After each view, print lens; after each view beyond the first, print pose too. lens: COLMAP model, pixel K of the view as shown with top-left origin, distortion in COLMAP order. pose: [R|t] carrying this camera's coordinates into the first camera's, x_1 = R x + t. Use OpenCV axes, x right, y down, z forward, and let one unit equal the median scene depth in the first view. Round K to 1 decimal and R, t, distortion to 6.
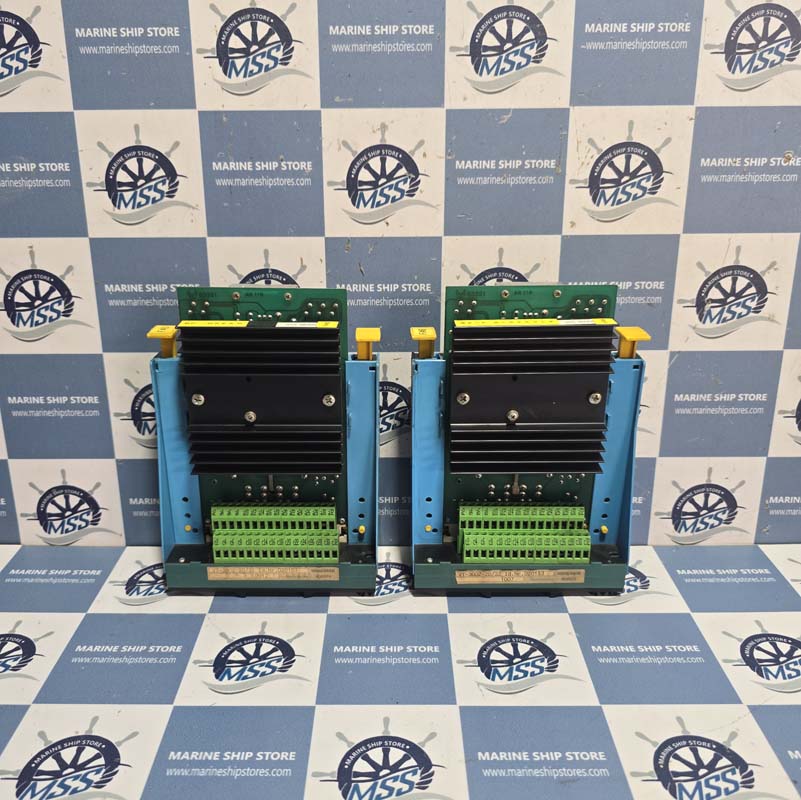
lens RADIAL K [[749.2, 0, 389.8], [0, 749.2, 397.6], [0, 0, 1]] dist [-0.030848, 0.000000]
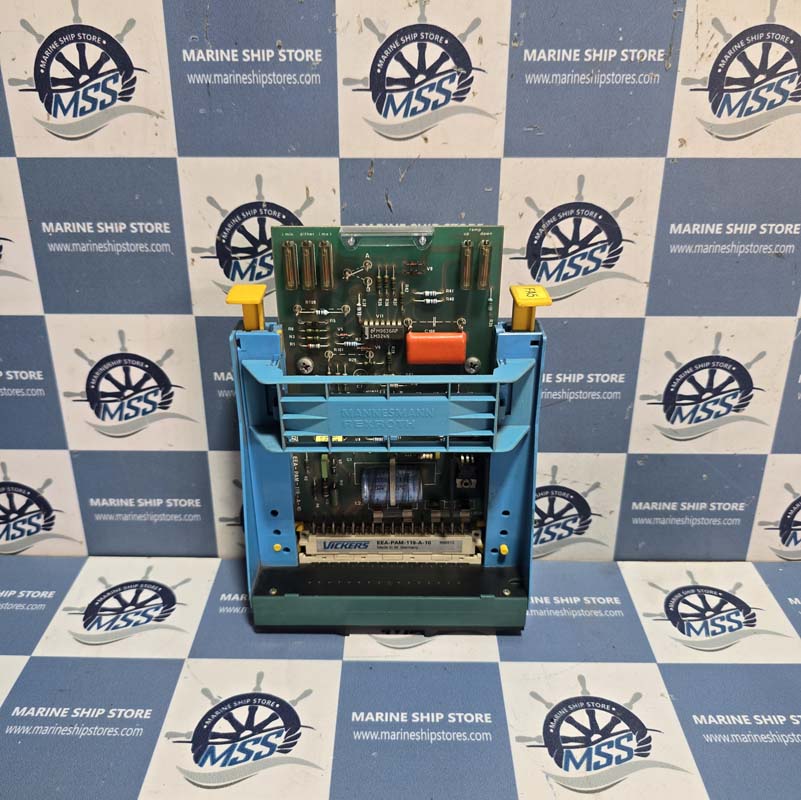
lens RADIAL K [[749.2, 0, 396.7], [0, 749.2, 398.8], [0, 0, 1]] dist [-0.030848, 0.000000]
pose [[0.999968, 0.007509, -0.002656, -0.028329], [-0.007224, 0.995507, 0.094409, -0.051997], [0.003353, -0.094387, 0.995530, 0.263793]]
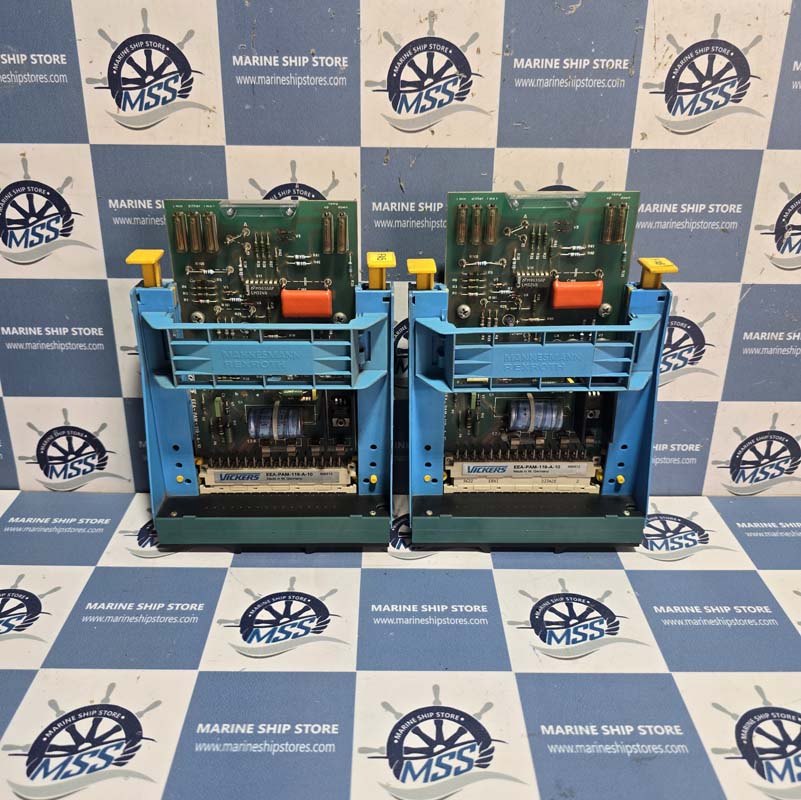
lens RADIAL K [[749.2, 0, 390.2], [0, 749.2, 401.8], [0, 0, 1]] dist [-0.030848, 0.000000]
pose [[0.999869, 0.009506, 0.013100, -0.062945], [-0.010571, 0.996427, 0.083796, 0.009472], [-0.012256, -0.083924, 0.996397, 0.107110]]
